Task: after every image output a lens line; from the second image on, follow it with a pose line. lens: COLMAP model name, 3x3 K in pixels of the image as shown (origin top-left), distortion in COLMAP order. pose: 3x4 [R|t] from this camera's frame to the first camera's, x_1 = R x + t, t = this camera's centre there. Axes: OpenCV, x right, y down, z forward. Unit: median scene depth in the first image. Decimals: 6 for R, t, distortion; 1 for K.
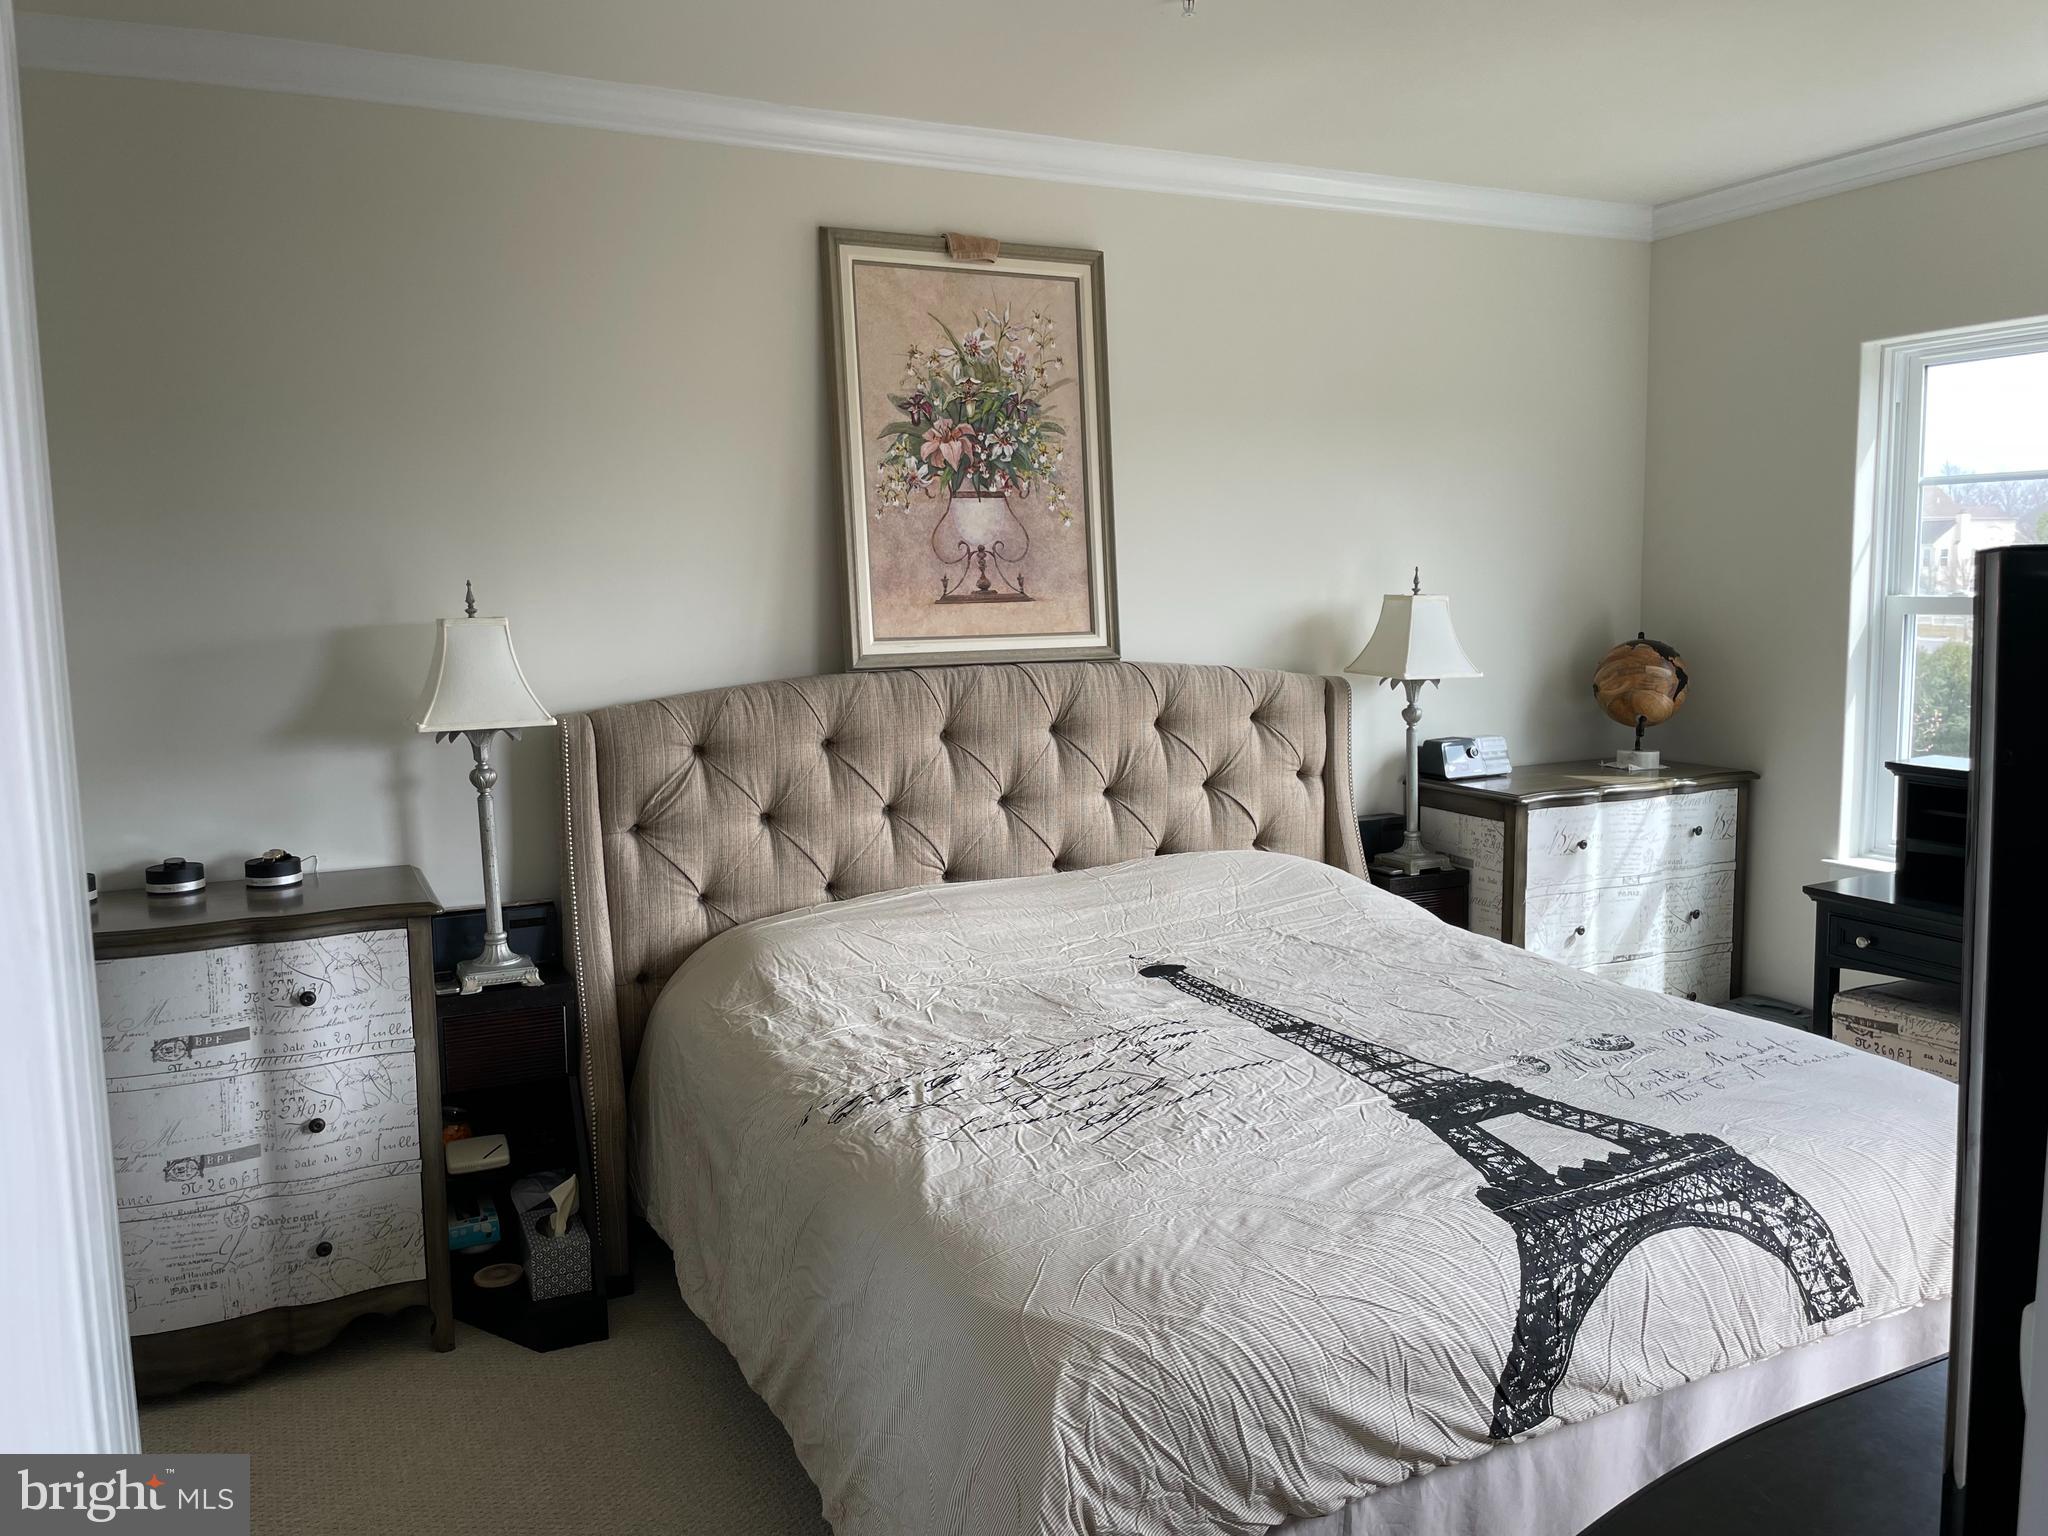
lens RADIAL K [[1561.2, 0, 1029.6], [0, 1561.2, 767.9], [0, 0, 1]] dist [0.075168, -0.098177]
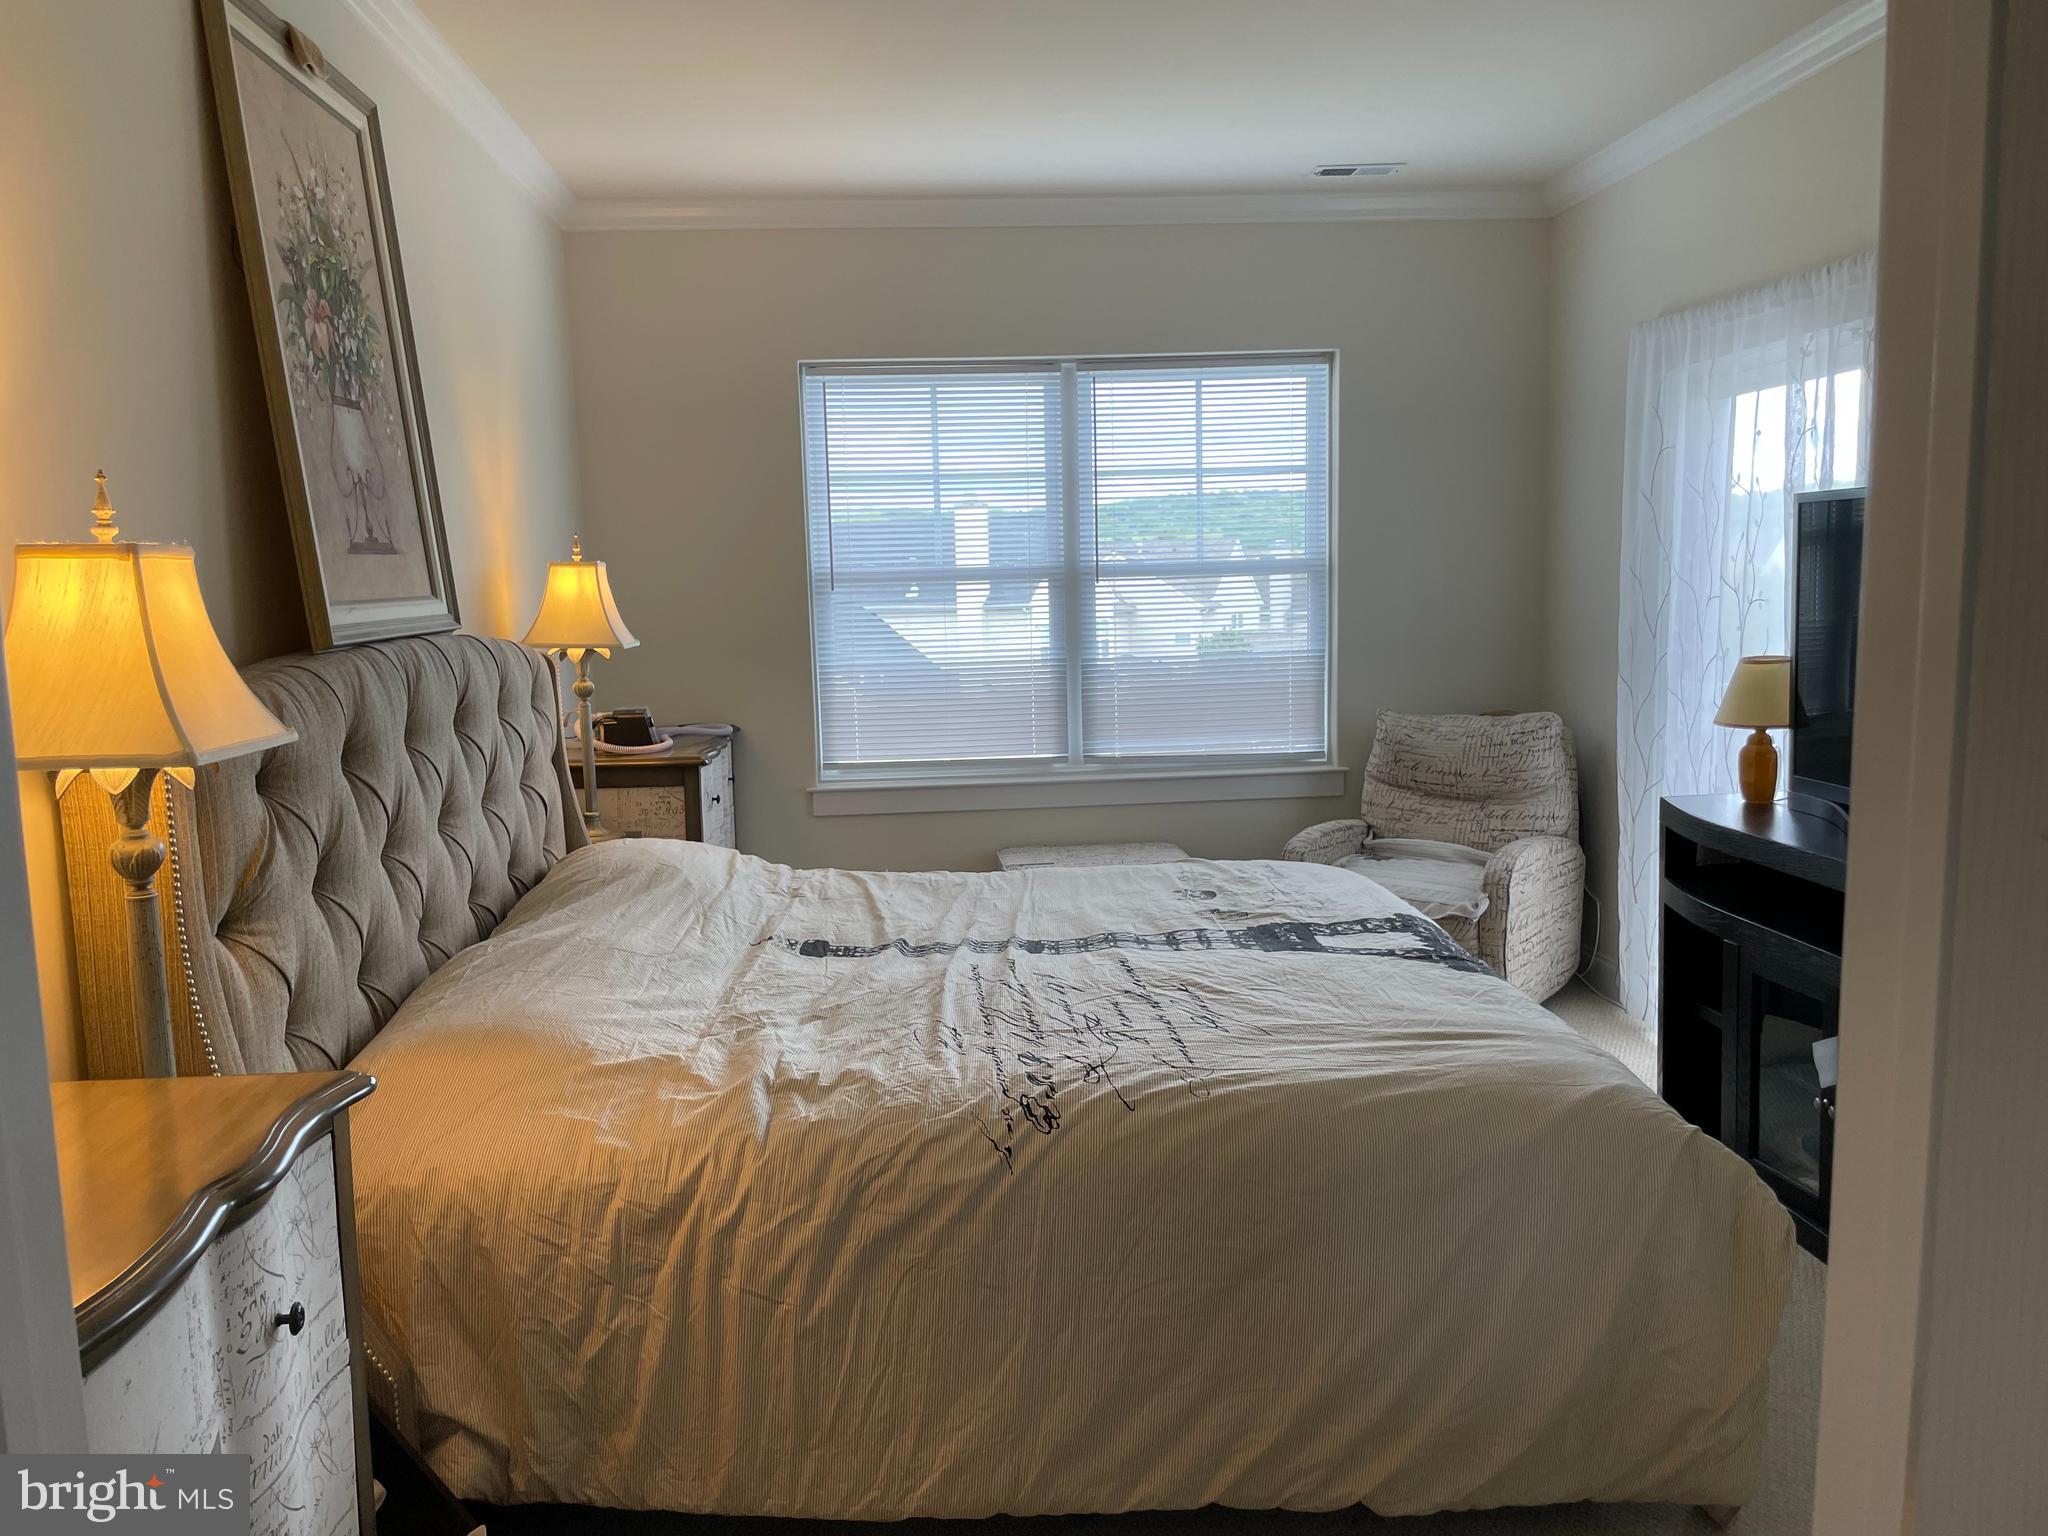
lens RADIAL K [[1561.2, 0, 1030.7], [0, 1561.2, 773.6], [0, 0, 1]] dist [0.075168, -0.098177]
pose [[0.368923, -0.112973, 0.922569, -0.607674], [0.132462, 0.988845, 0.068119, -0.014360], [-0.919973, 0.097074, 0.379772, 0.454941]]
